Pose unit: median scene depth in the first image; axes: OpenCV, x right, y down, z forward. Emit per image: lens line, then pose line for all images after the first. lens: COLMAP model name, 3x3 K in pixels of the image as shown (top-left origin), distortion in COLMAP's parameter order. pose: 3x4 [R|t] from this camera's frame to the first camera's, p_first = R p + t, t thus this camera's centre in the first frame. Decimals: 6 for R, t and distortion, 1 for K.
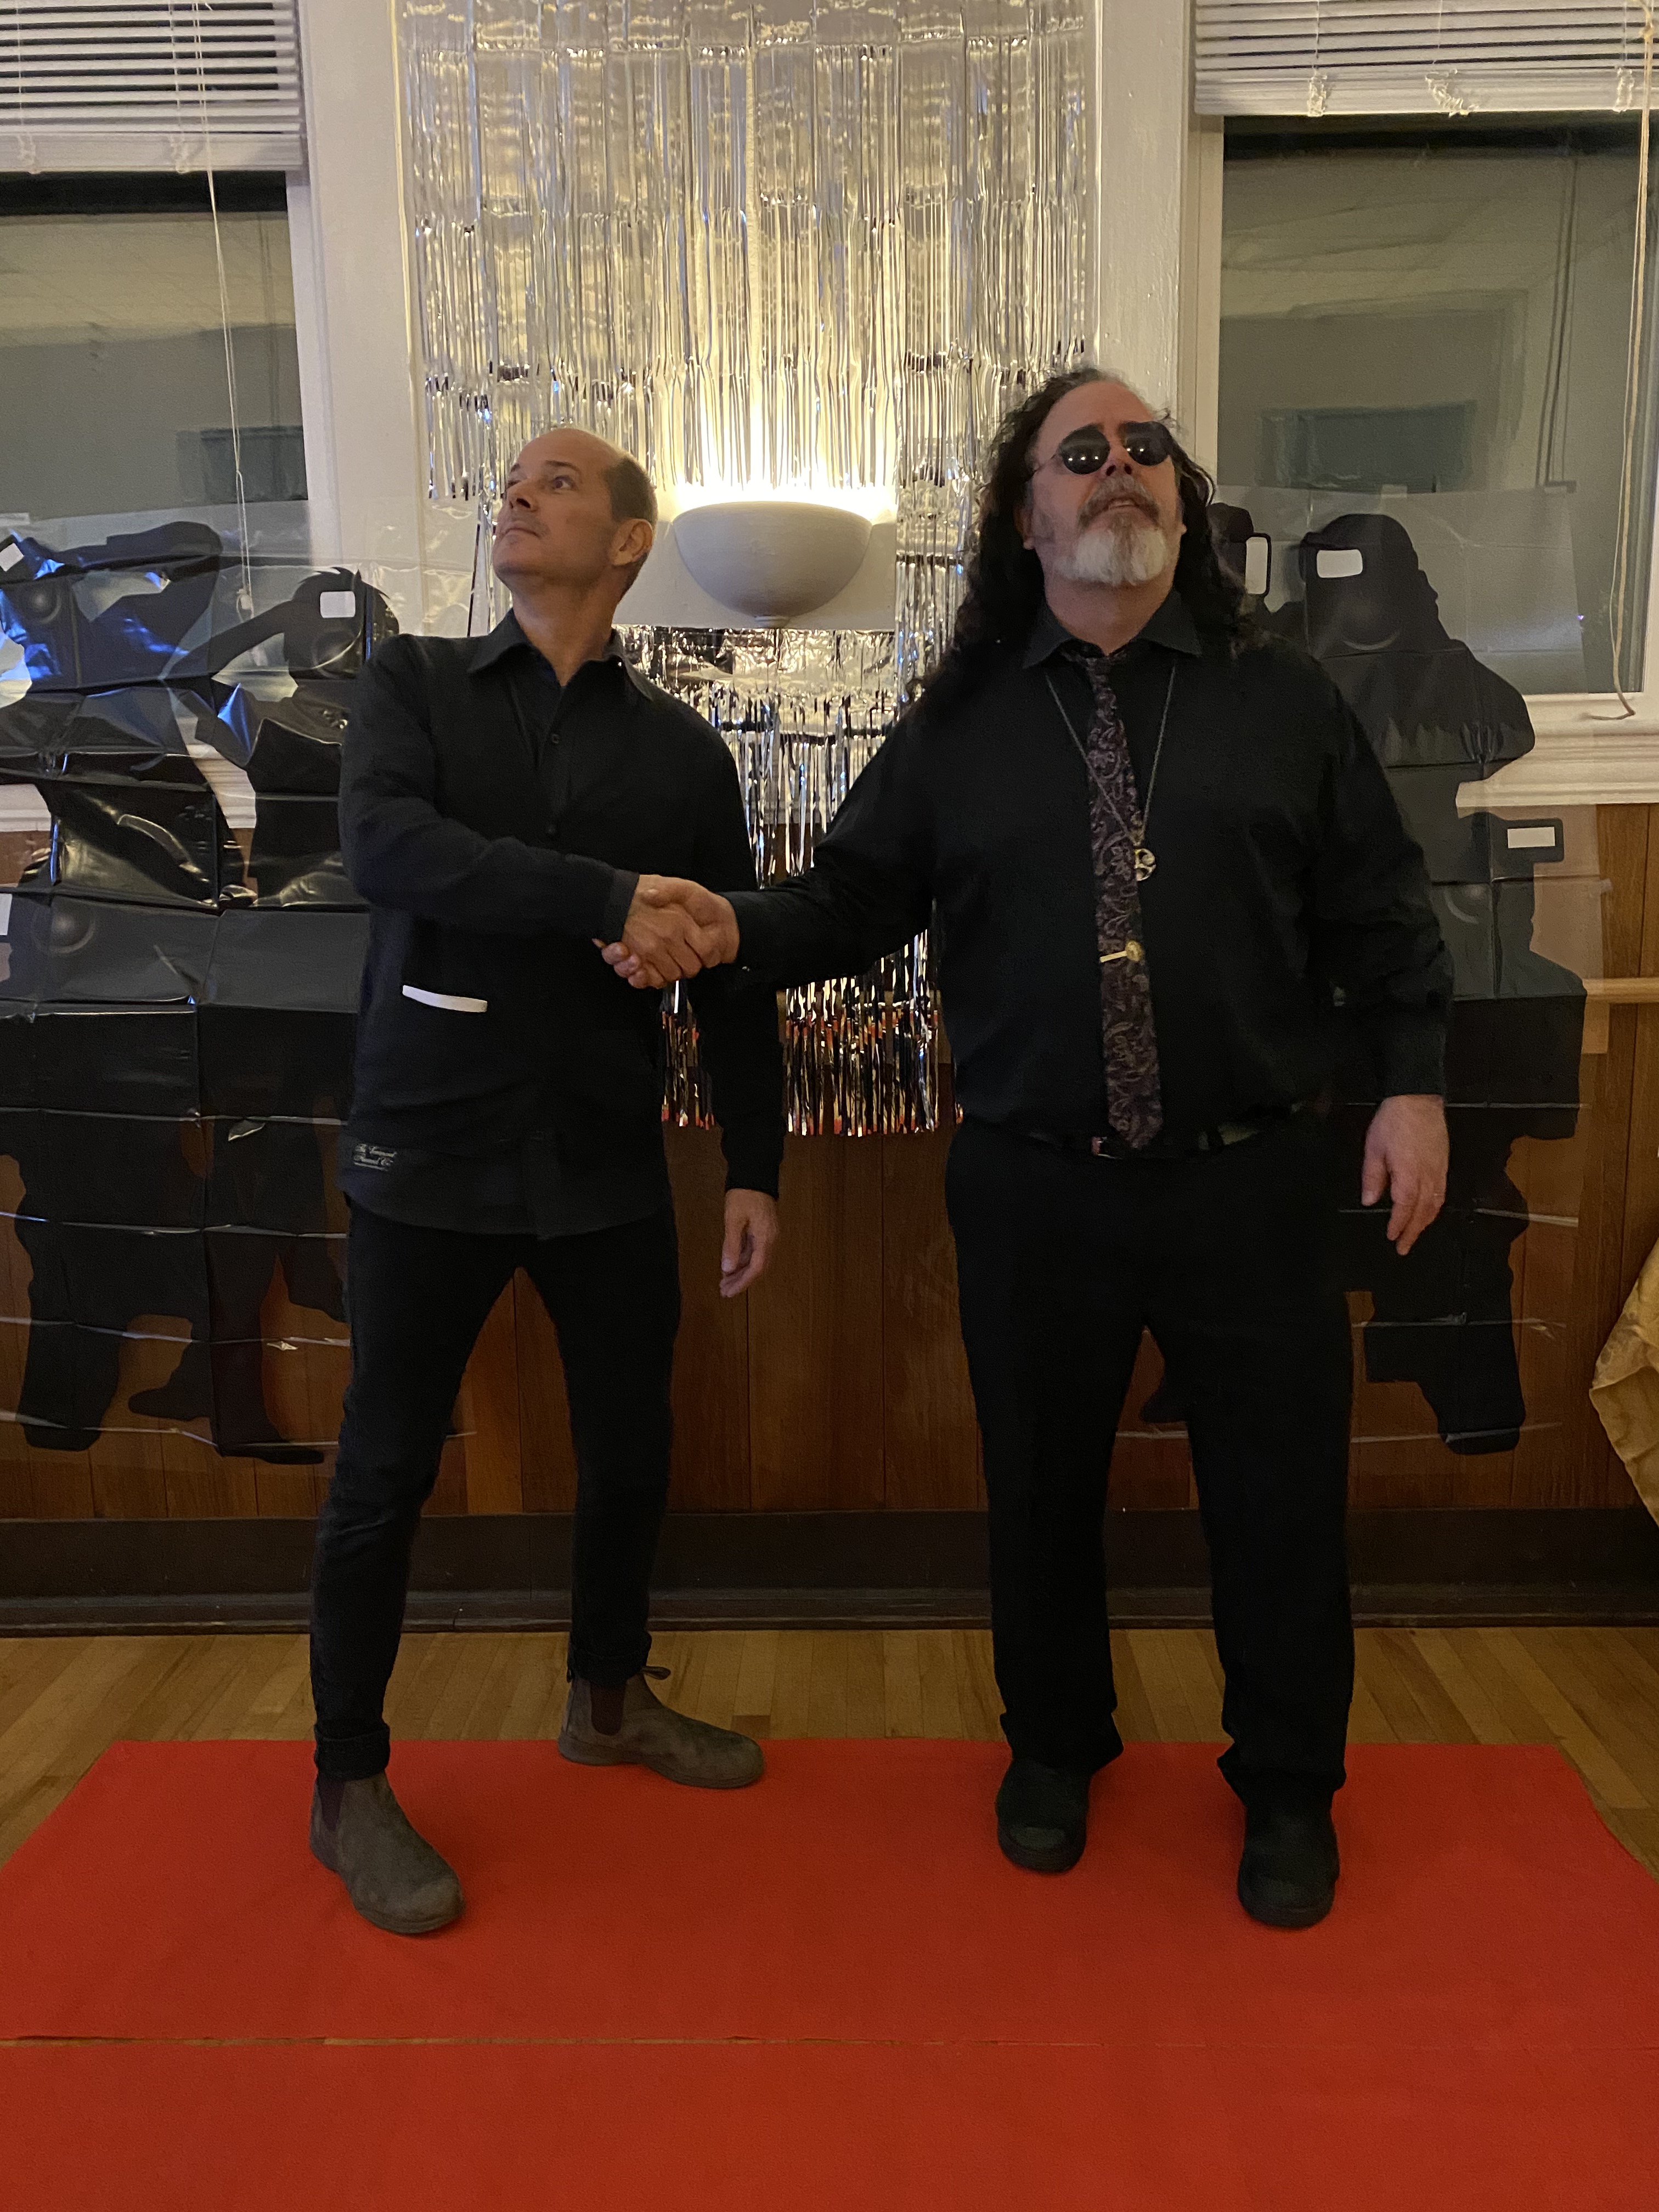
lens RADIAL K [[1677.0, 0, 825.3], [0, 1677.0, 1106.3], [0, 0, 1]] dist [0.002435, -0.006251]
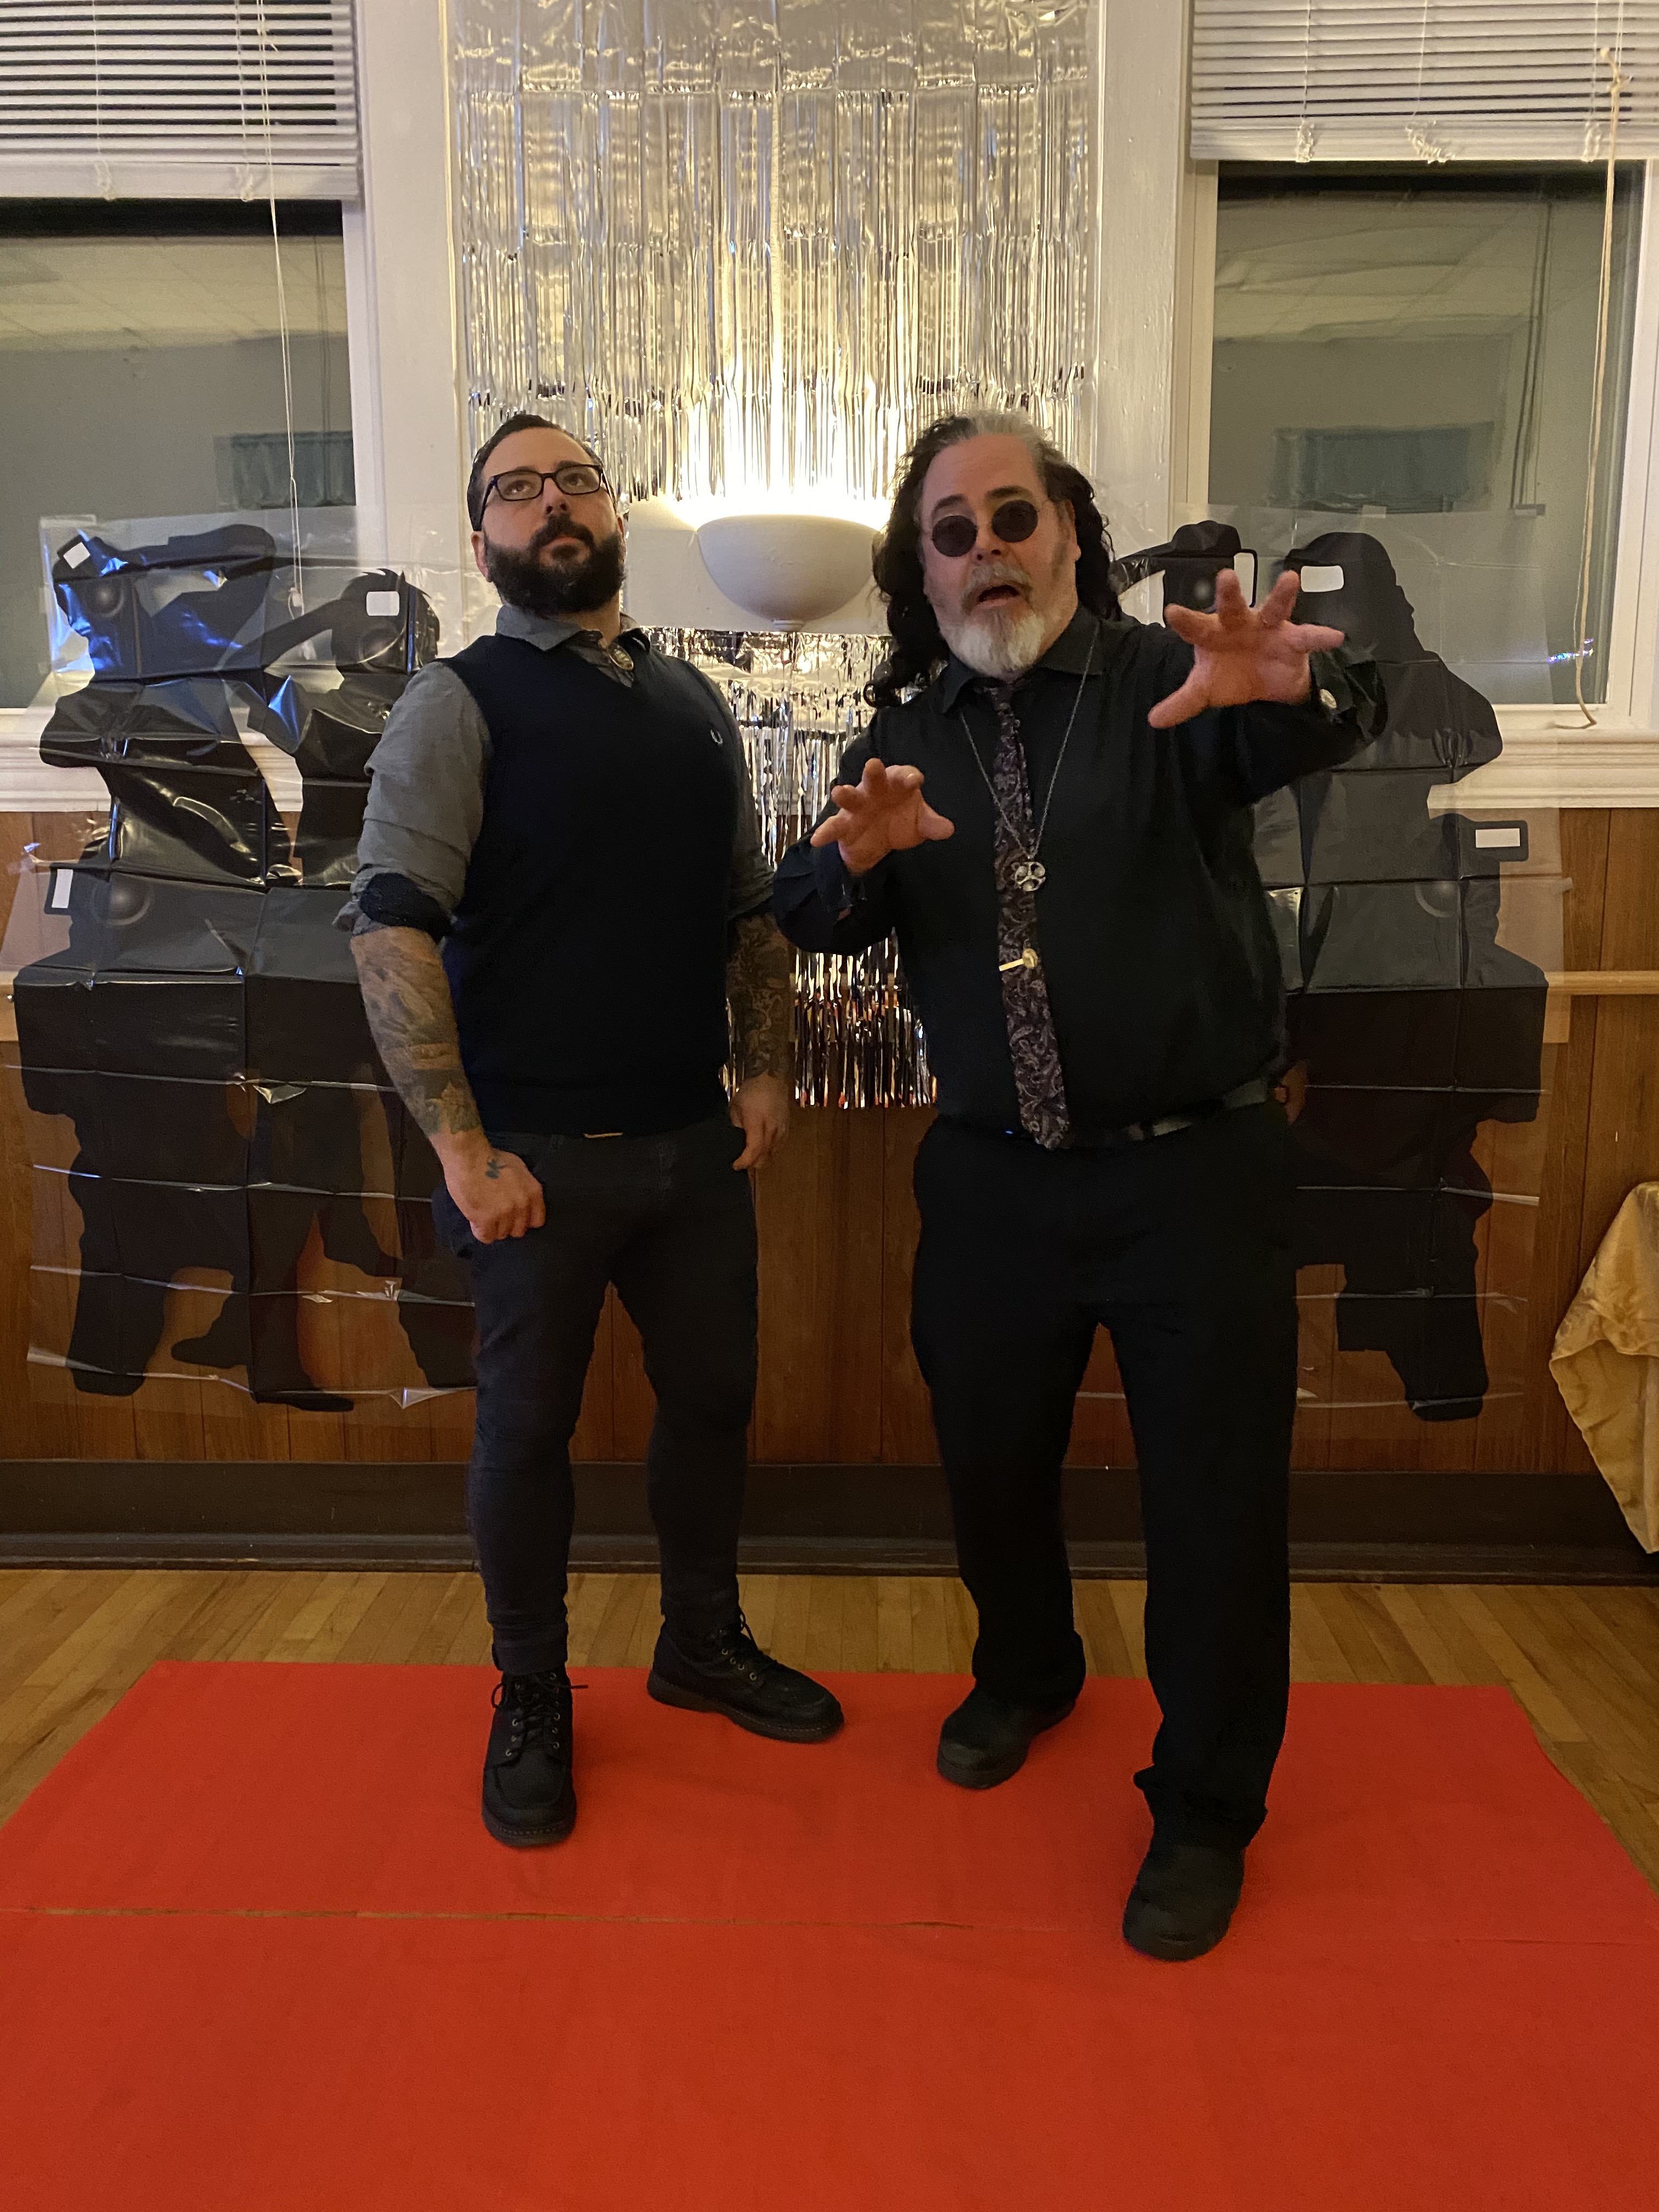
lens RADIAL K [[1677.0, 0, 825.3], [0, 1677.0, 1103.9], [0, 0, 1]] dist [0.002435, -0.006251]
pose [[0.999851, 0.016125, -0.006216, 0.003361], [-0.016168, 0.999845, -0.006958, 0.023059], [0.006103, 0.007057, 0.999956, -0.066556]]
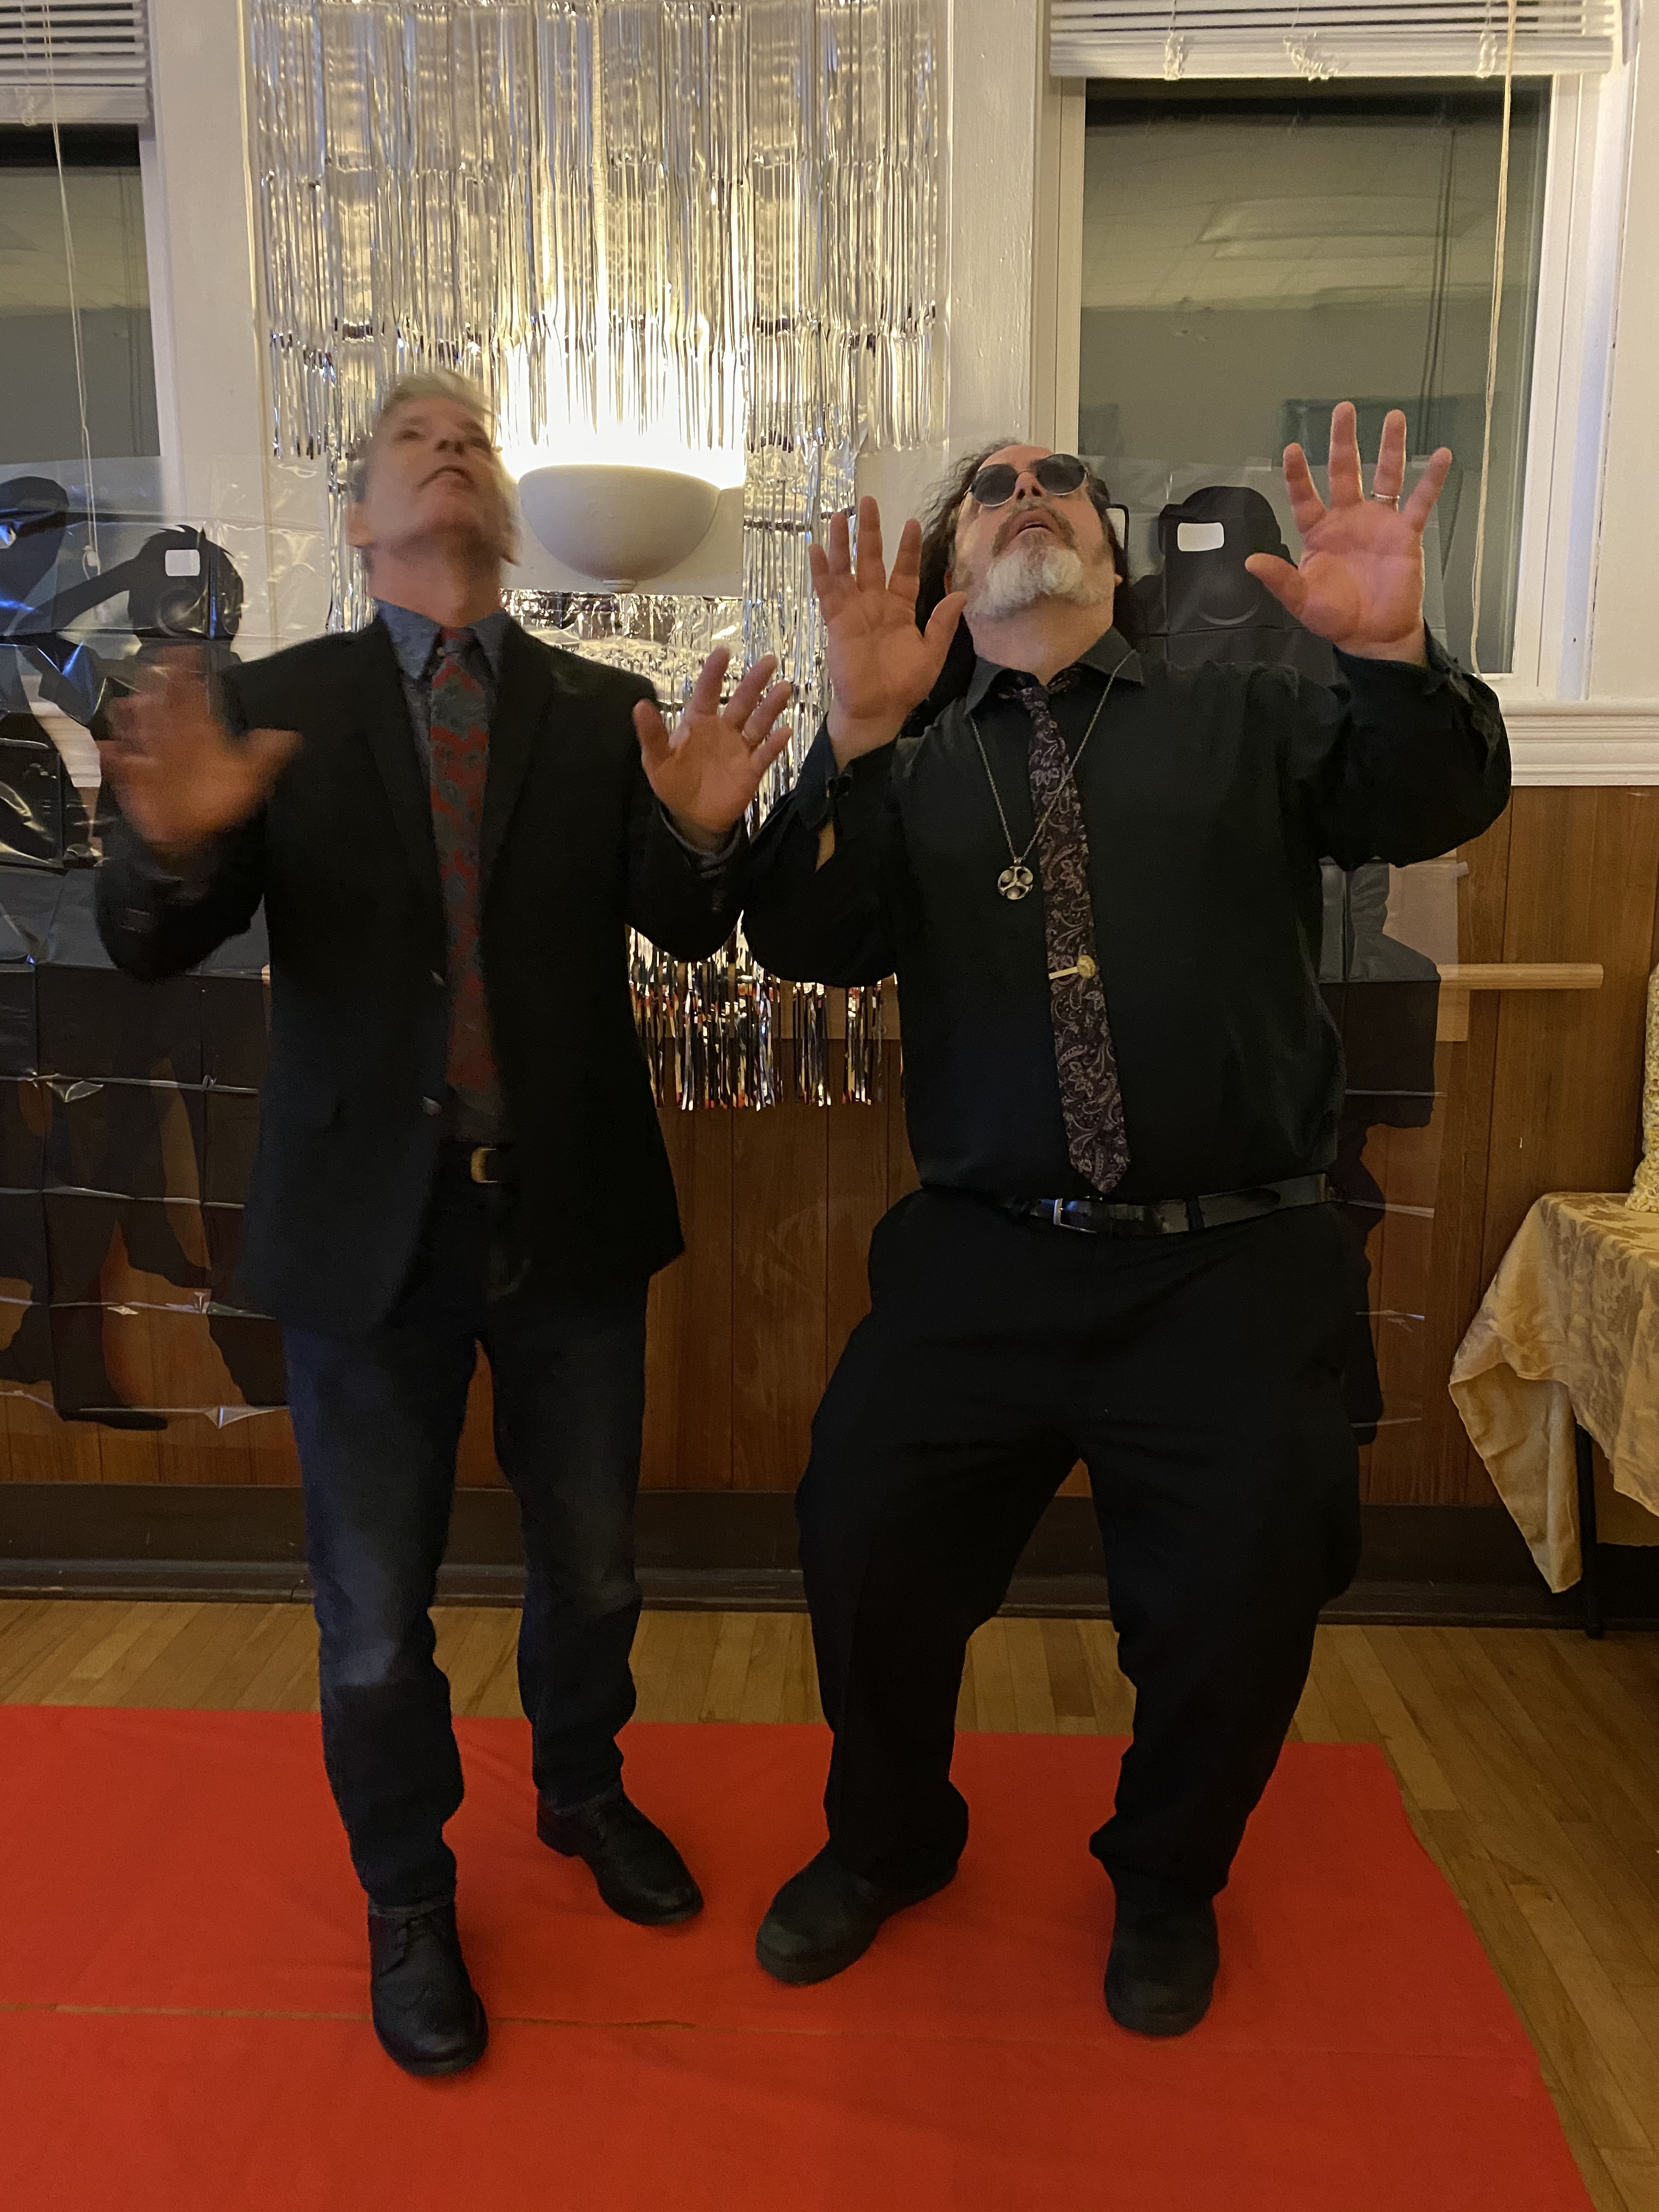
lens RADIAL K [[1677.0, 0, 832.5], [0, 1677.0, 1098.6], [0, 0, 1]] dist [0.002435, -0.006251]
pose [[0.999670, 0.020262, -0.015796, 0.115891], [-0.020287, 0.999793, -0.001473, 0.011408], [0.015763, 0.001793, 0.999874, 0.015329]]
